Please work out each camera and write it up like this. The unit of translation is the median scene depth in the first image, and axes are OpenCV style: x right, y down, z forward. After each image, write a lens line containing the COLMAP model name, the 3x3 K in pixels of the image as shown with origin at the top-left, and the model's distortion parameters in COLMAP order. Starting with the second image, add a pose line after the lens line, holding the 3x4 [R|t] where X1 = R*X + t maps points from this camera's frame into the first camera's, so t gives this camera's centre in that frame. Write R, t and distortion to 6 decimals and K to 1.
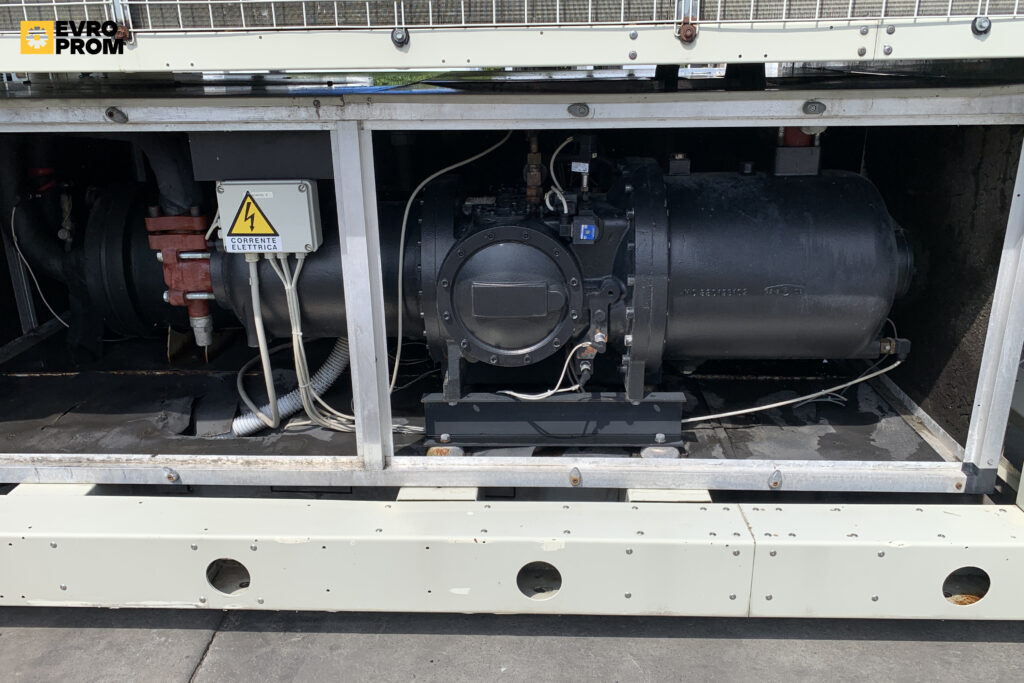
lens RADIAL K [[933.9, 0, 516.7], [0, 933.9, 364.6], [0, 0, 1]] dist [0.017670, 0.000000]
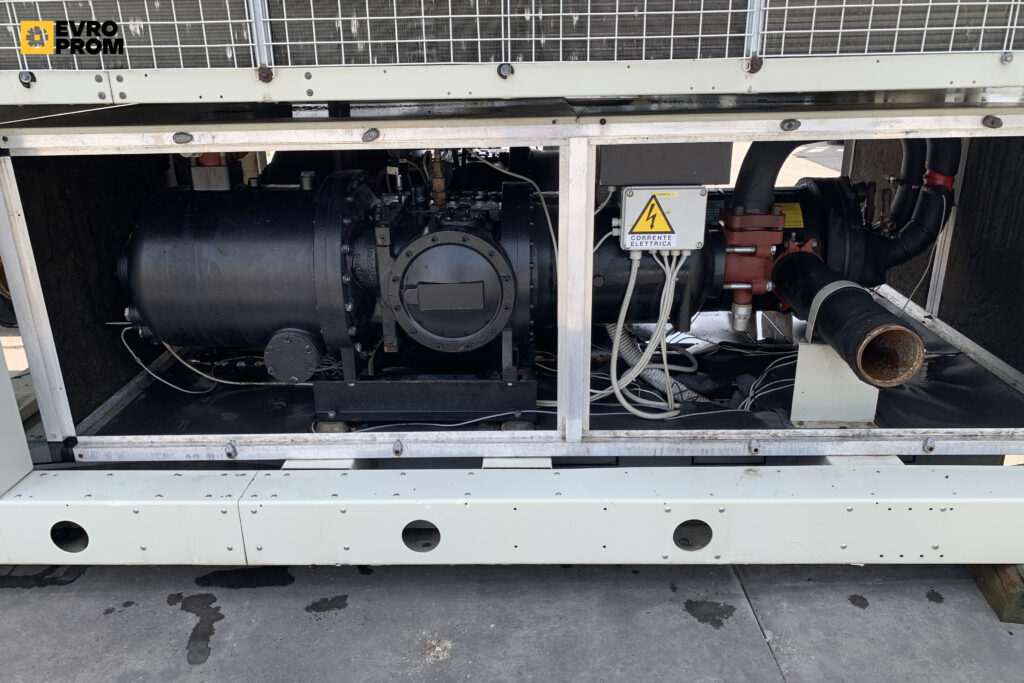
lens RADIAL K [[795.2, 0, 494.5], [0, 795.2, 351.4], [0, 0, 1]] dist [0.006906, -0.000485]
pose [[0.999501, -0.008890, 0.030326, -0.496686], [0.008934, 0.999959, -0.001337, 0.003807], [-0.030312, 0.001608, 0.999539, 0.046791]]
